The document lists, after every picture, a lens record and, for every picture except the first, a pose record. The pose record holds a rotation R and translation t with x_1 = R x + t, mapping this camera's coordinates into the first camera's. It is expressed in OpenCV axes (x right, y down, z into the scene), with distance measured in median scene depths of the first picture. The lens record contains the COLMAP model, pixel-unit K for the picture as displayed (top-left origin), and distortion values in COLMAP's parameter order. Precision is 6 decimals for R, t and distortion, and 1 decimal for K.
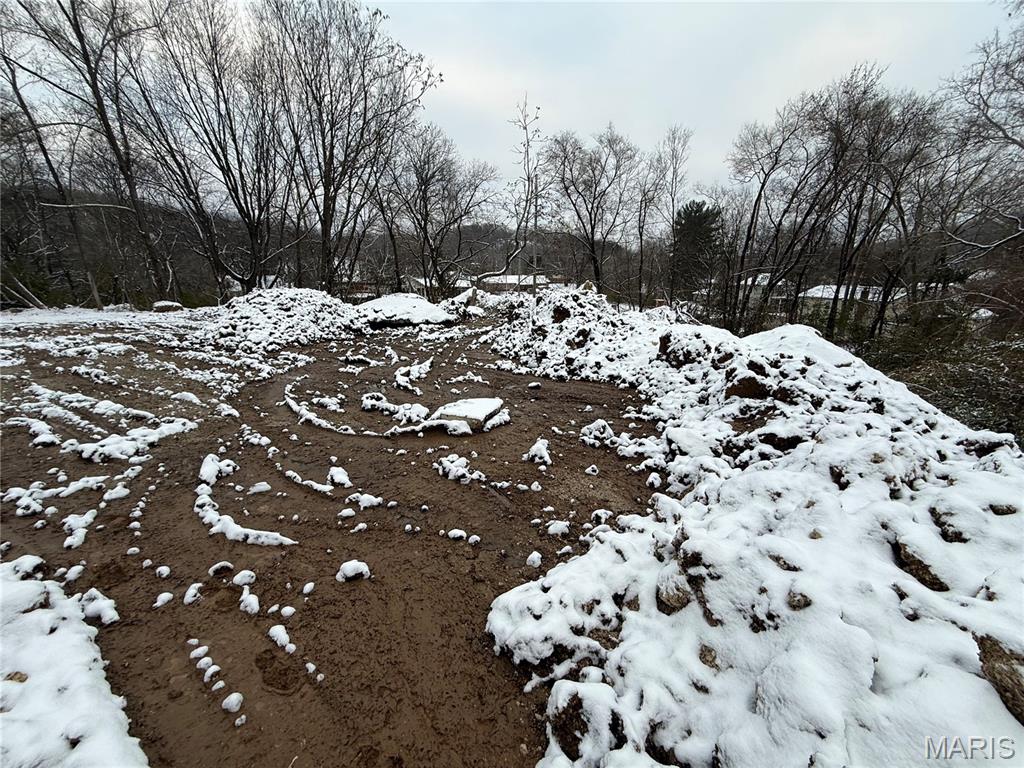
lens RADIAL K [[405.3, 0, 509.1], [0, 405.3, 382.2], [0, 0, 1]] dist [-0.002203, 0.000178]
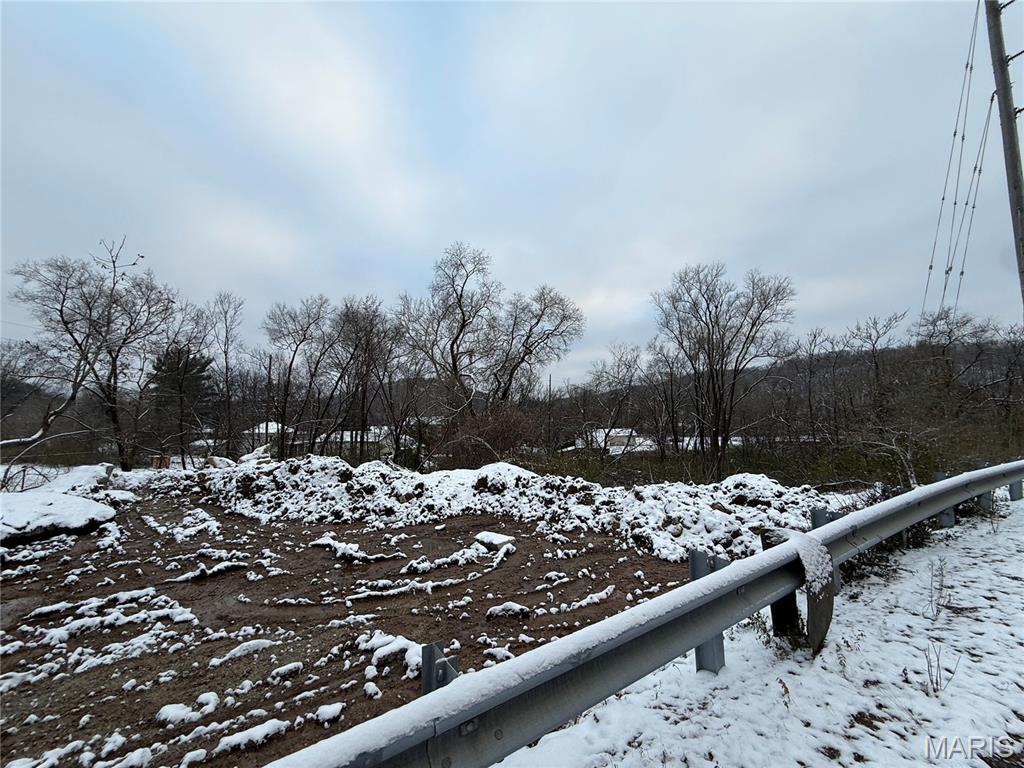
lens RADIAL K [[405.3, 0, 509.2], [0, 405.3, 382.6], [0, 0, 1]] dist [-0.002203, 0.000178]
pose [[0.423966, 0.068092, 0.903115, -0.974491], [0.250186, 0.949563, -0.189043, -0.124222], [-0.870437, 0.306094, 0.385547, 0.118903]]
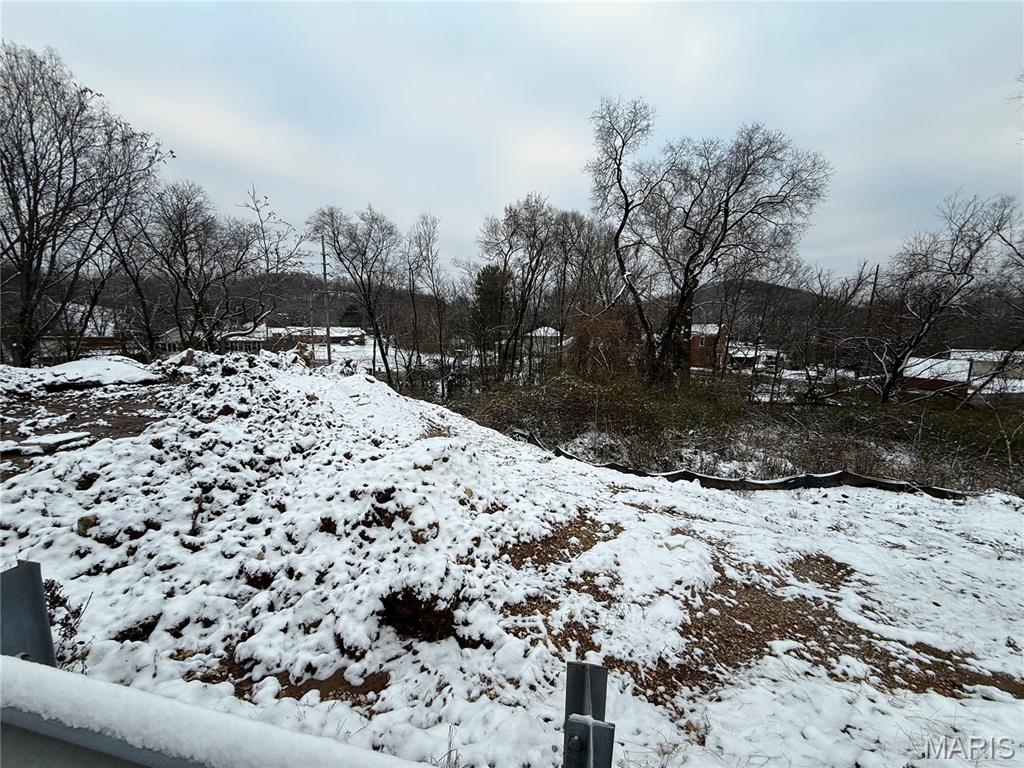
lens RADIAL K [[405.3, 0, 506.8], [0, 405.3, 381.1], [0, 0, 1]] dist [-0.002203, 0.000178]
pose [[0.916619, -0.050357, 0.396579, 0.583901], [0.098973, 0.989736, -0.103083, 0.115203], [-0.387317, 0.133739, 0.912195, -0.729189]]
